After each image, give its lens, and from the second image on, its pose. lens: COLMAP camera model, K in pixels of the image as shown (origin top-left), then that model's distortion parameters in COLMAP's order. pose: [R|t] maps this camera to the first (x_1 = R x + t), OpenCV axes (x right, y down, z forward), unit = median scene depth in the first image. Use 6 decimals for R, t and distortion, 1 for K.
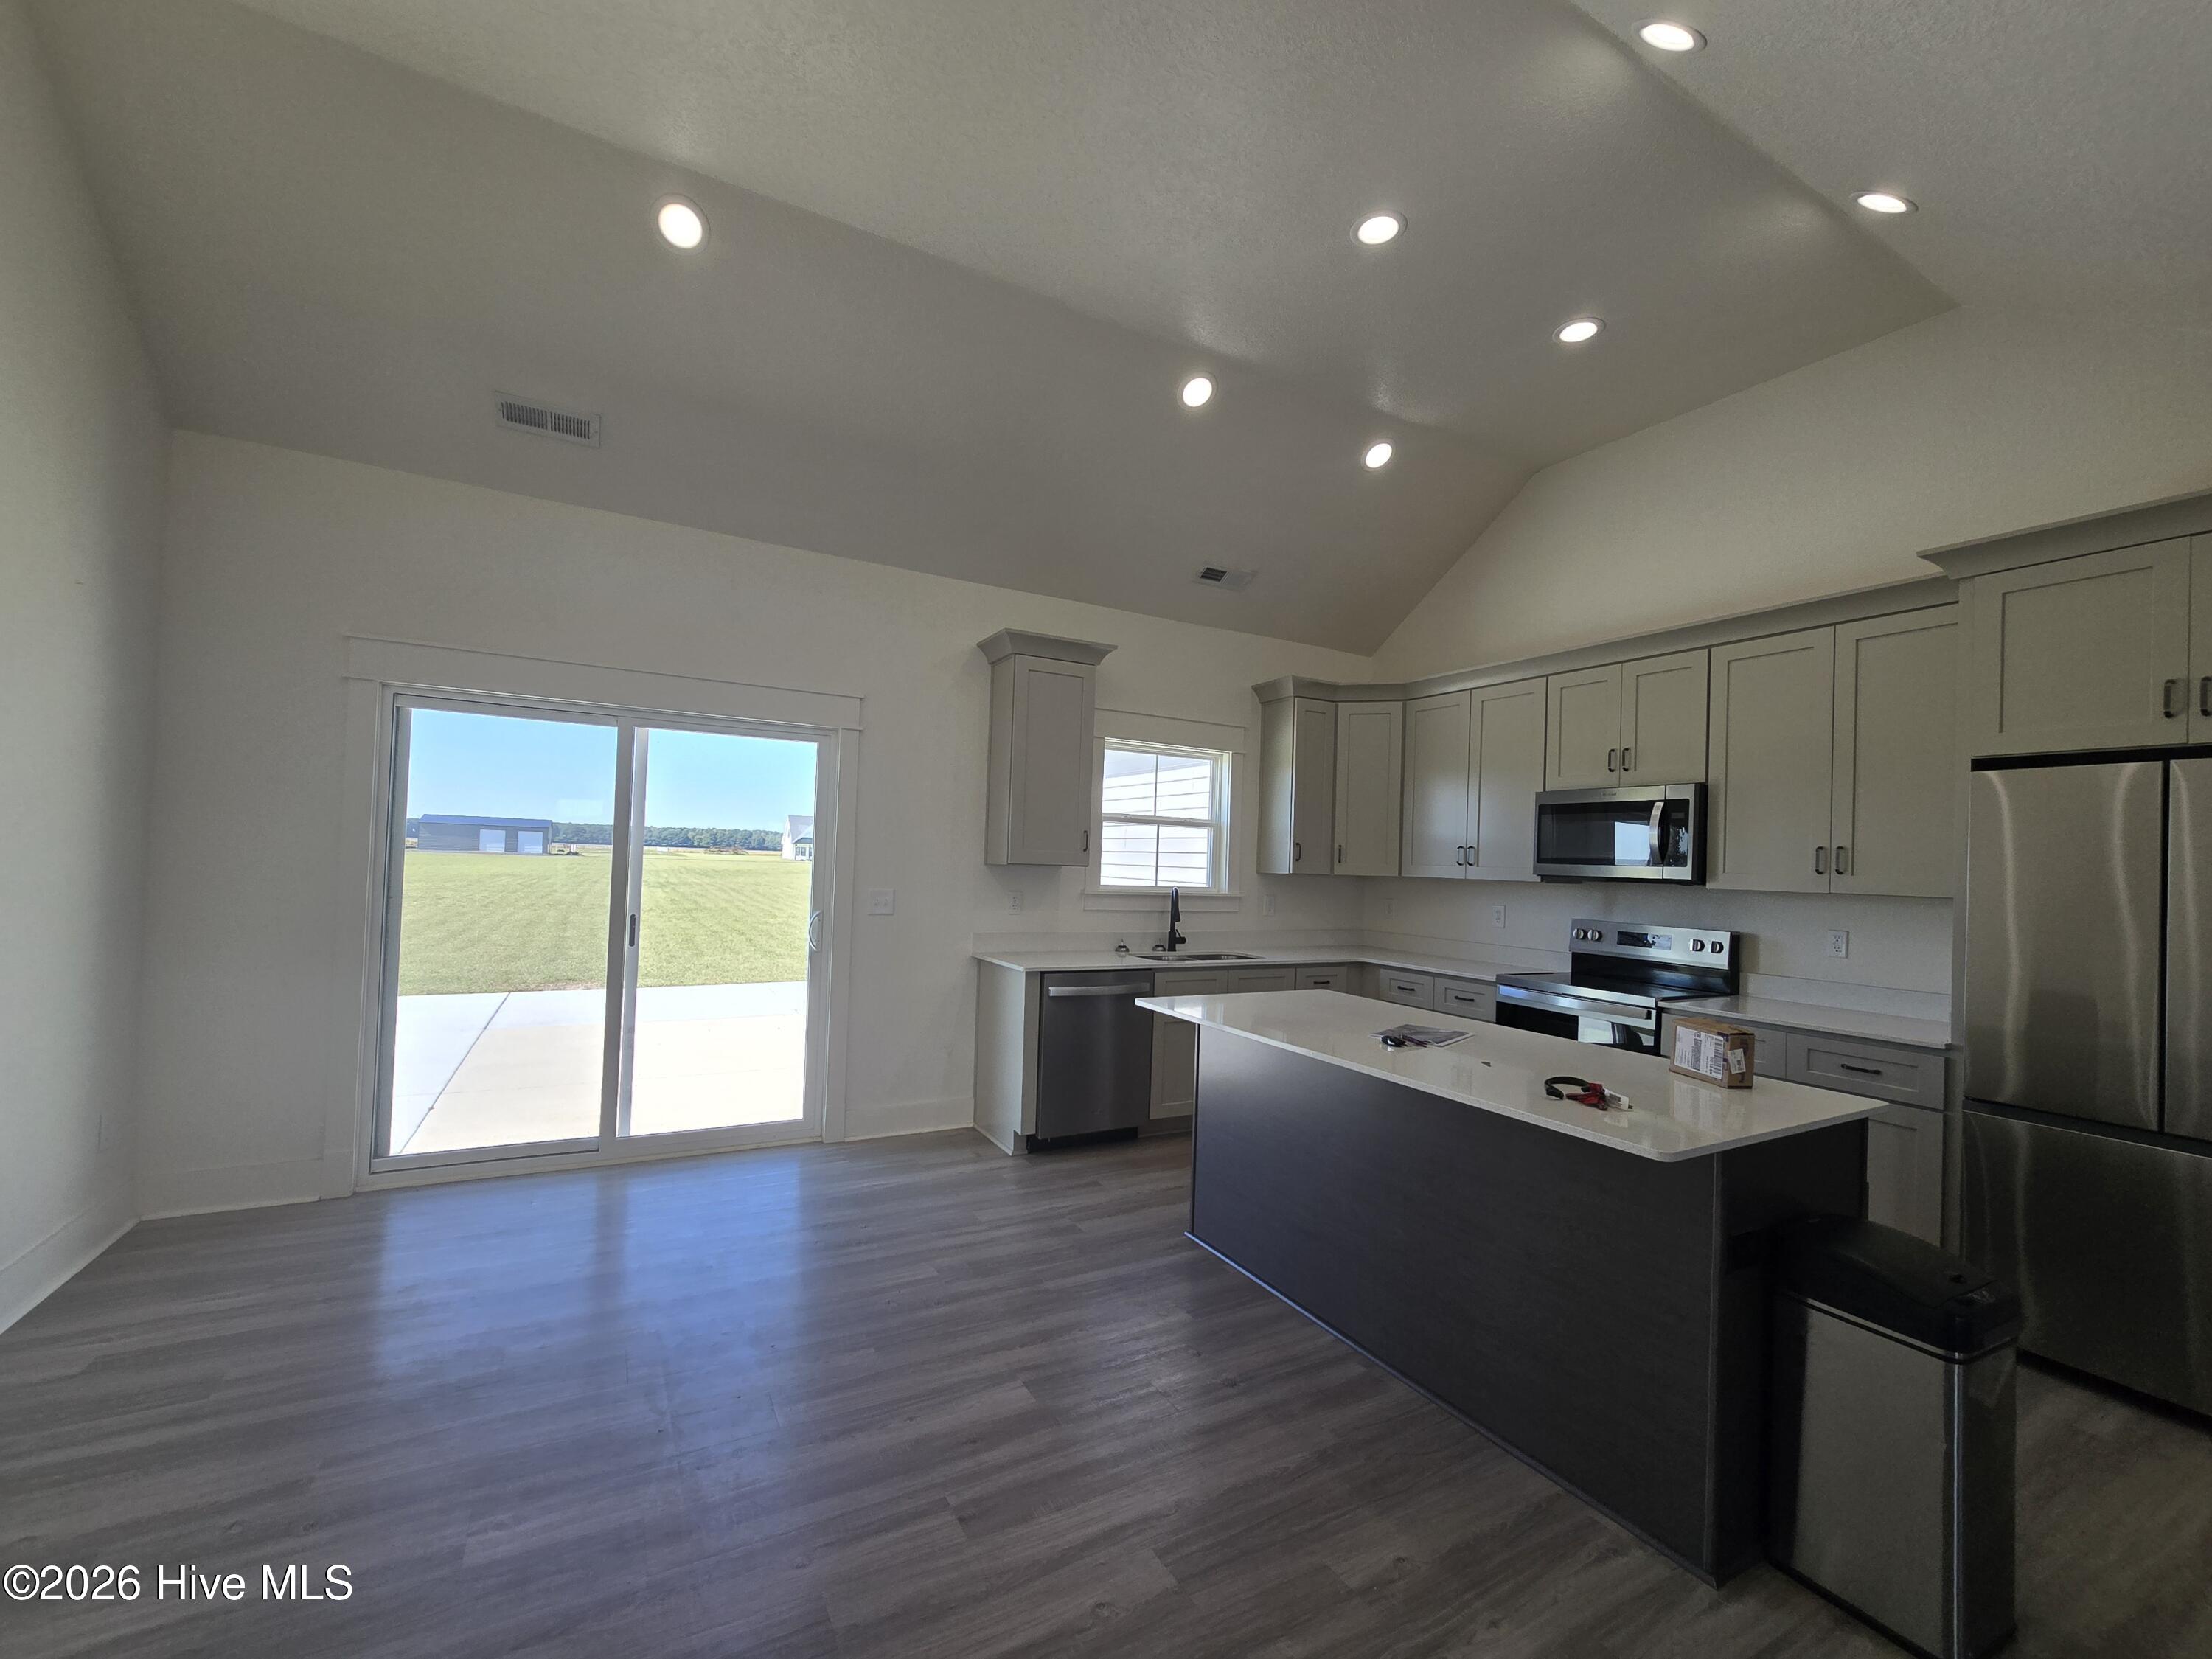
lens RADIAL K [[895.6, 0, 1101.7], [0, 895.6, 855.4], [0, 0, 1]] dist [-0.000770, -0.000030]
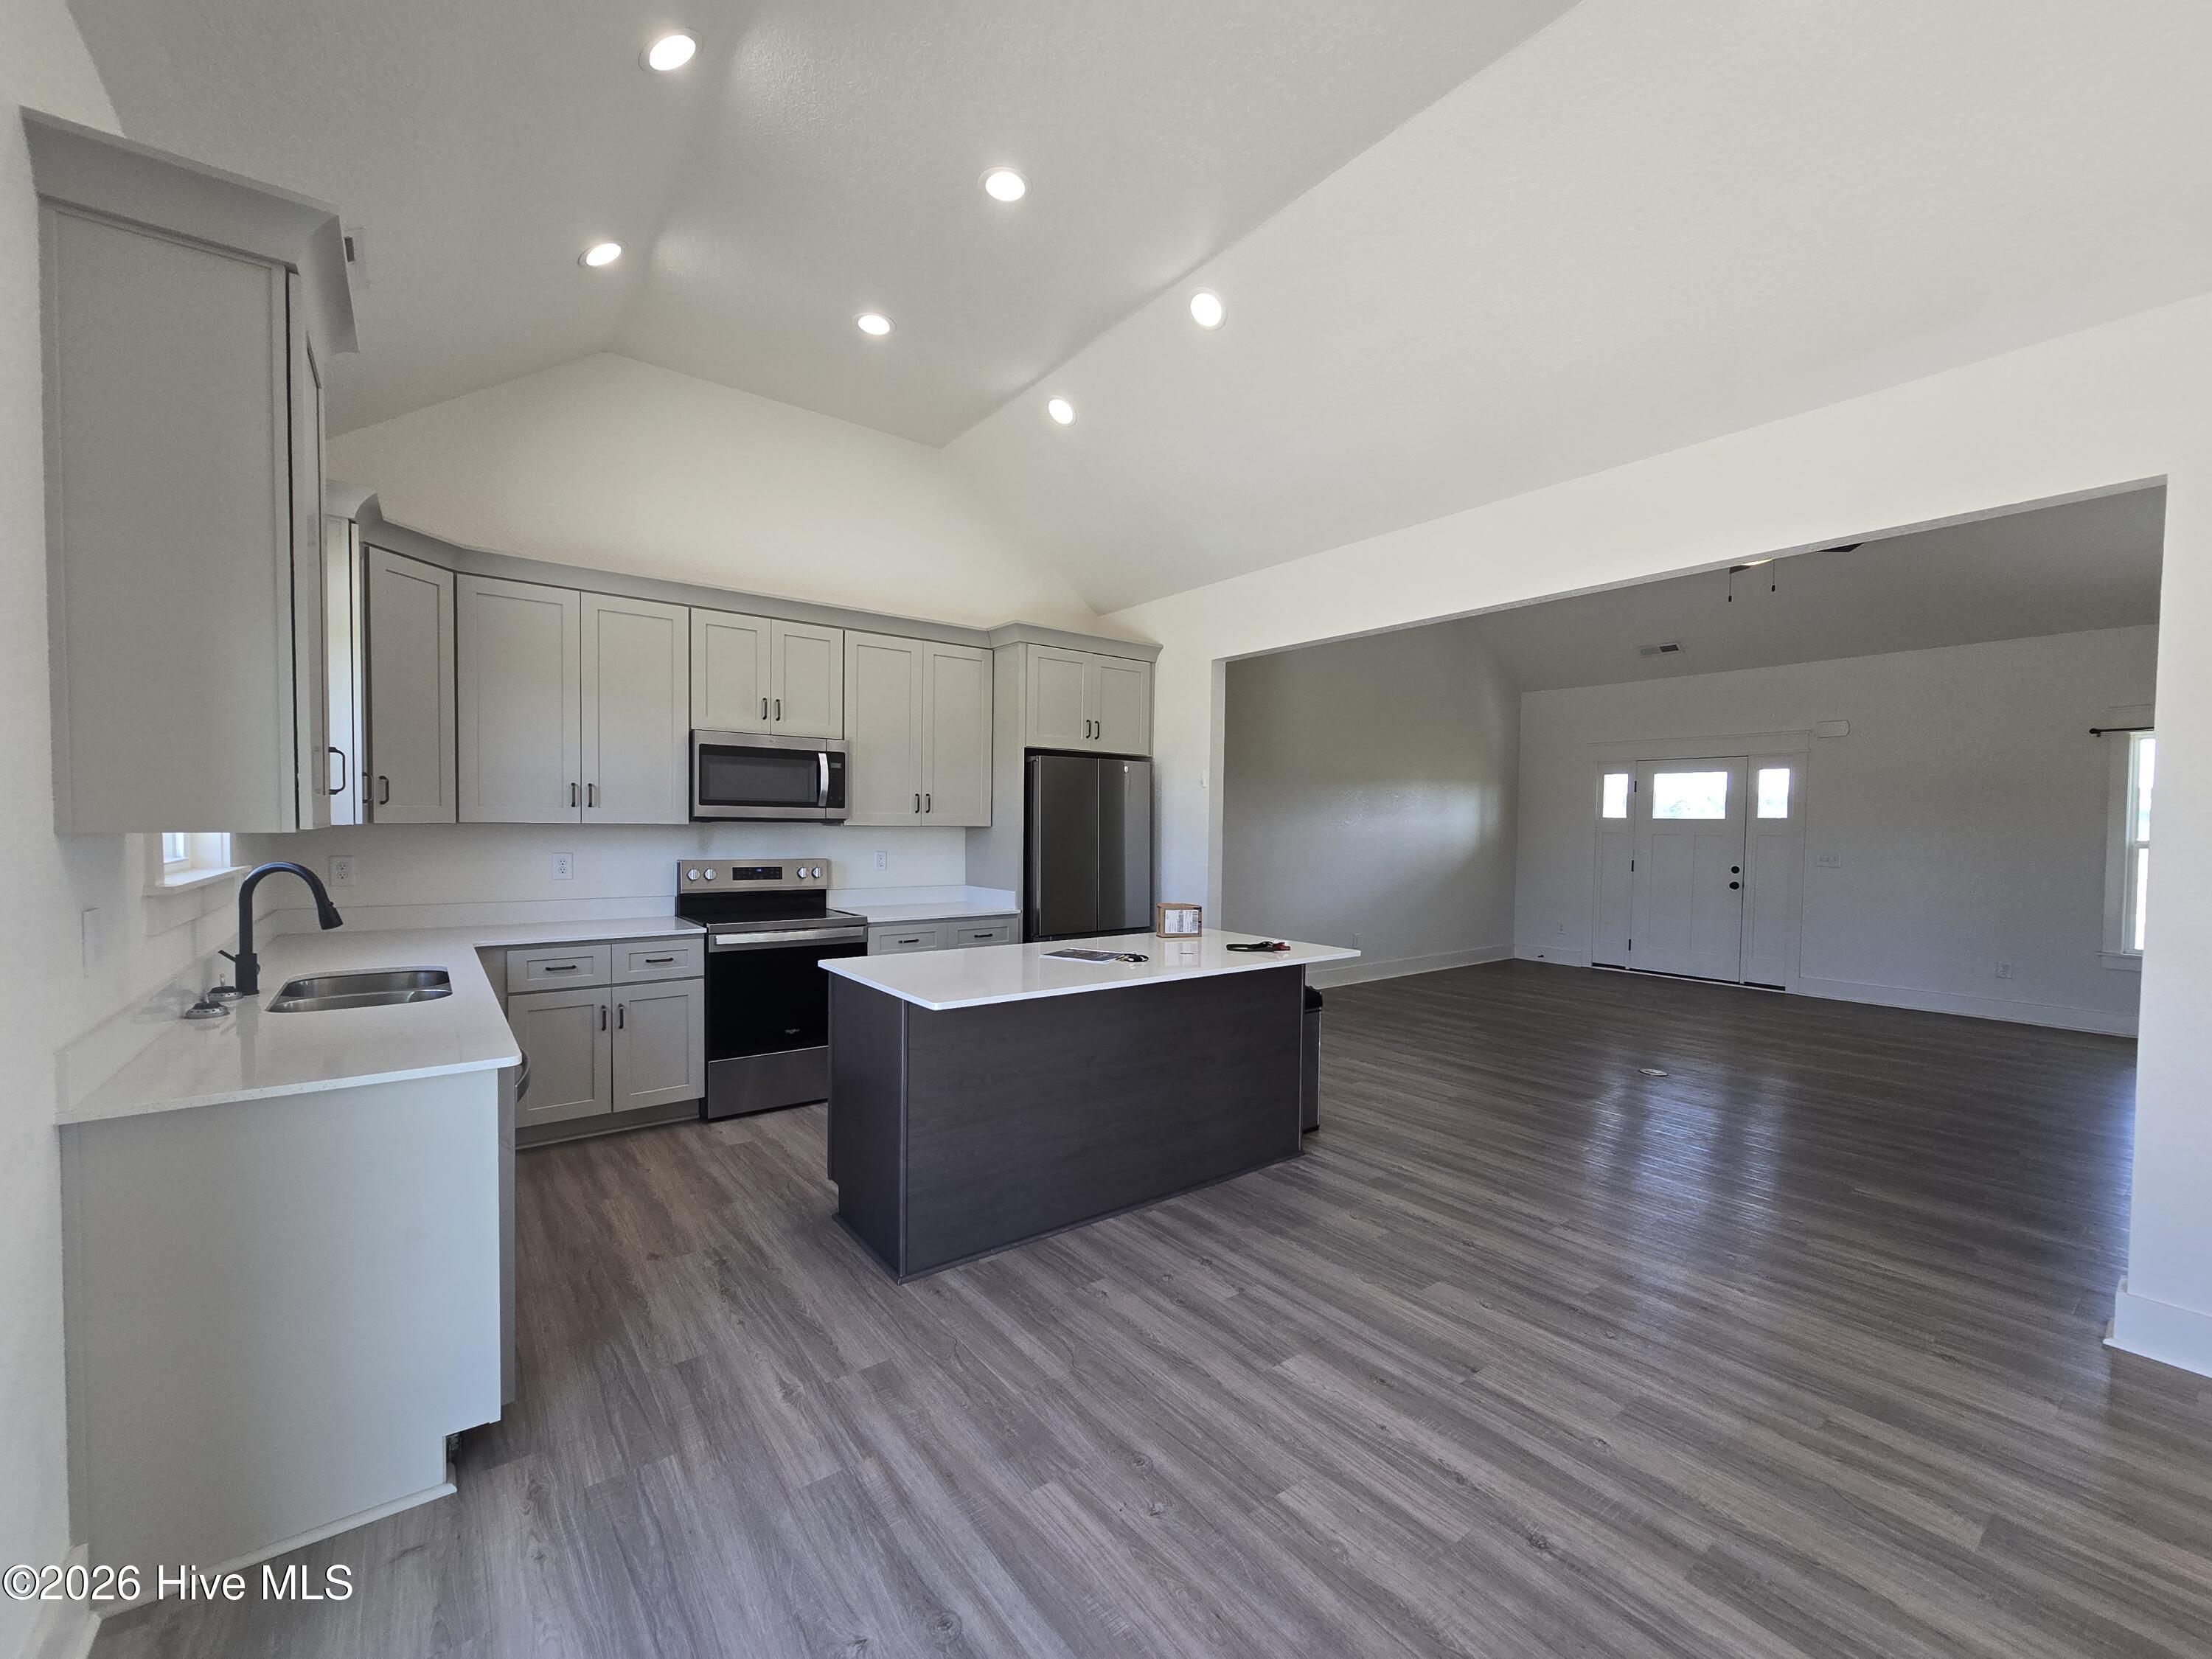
lens RADIAL K [[895.6, 0, 1101.7], [0, 895.6, 855.4], [0, 0, 1]] dist [-0.000770, -0.000030]
pose [[-0.134544, -0.070158, 0.988421, -0.848453], [-0.022444, 0.997450, 0.067744, -0.019330], [-0.990653, -0.013070, -0.135776, 1.145692]]
